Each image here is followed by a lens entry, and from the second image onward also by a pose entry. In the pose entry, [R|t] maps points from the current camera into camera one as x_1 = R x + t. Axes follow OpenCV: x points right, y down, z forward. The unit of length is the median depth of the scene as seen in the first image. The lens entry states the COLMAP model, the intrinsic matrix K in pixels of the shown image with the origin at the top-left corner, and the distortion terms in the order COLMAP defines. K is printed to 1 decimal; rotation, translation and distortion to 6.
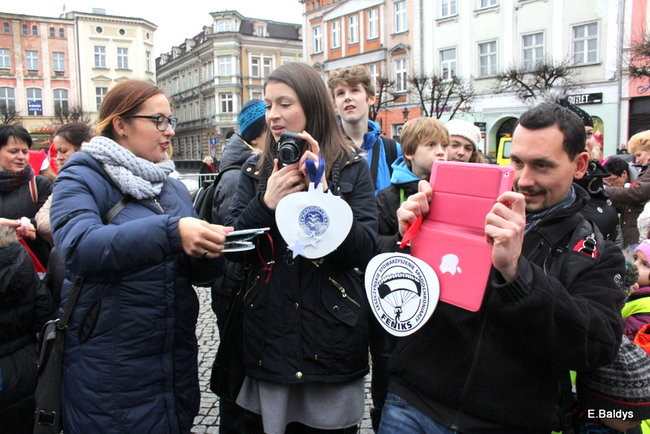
lens RADIAL K [[533.5, 0, 317.1], [0, 533.5, 215.7], [0, 0, 1]] dist [-0.154719, 0.138920]
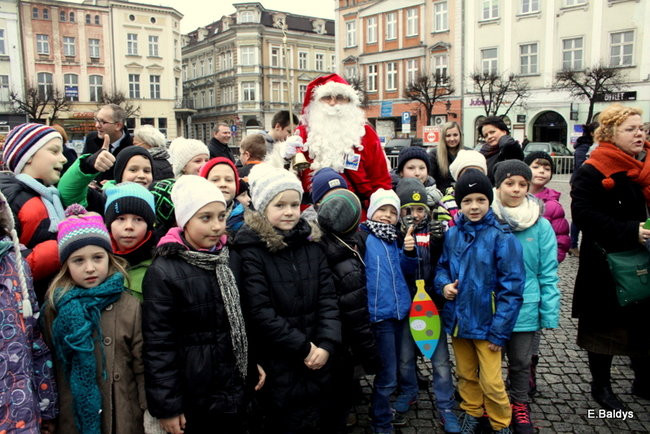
lens RADIAL K [[533.5, 0, 317.1], [0, 533.5, 215.7], [0, 0, 1]] dist [-0.154719, 0.138920]
pose [[0.995721, -0.005507, 0.092251, -0.162492], [0.003539, 0.999763, 0.021480, 0.010125], [-0.092347, -0.021061, 0.995504, -0.060549]]
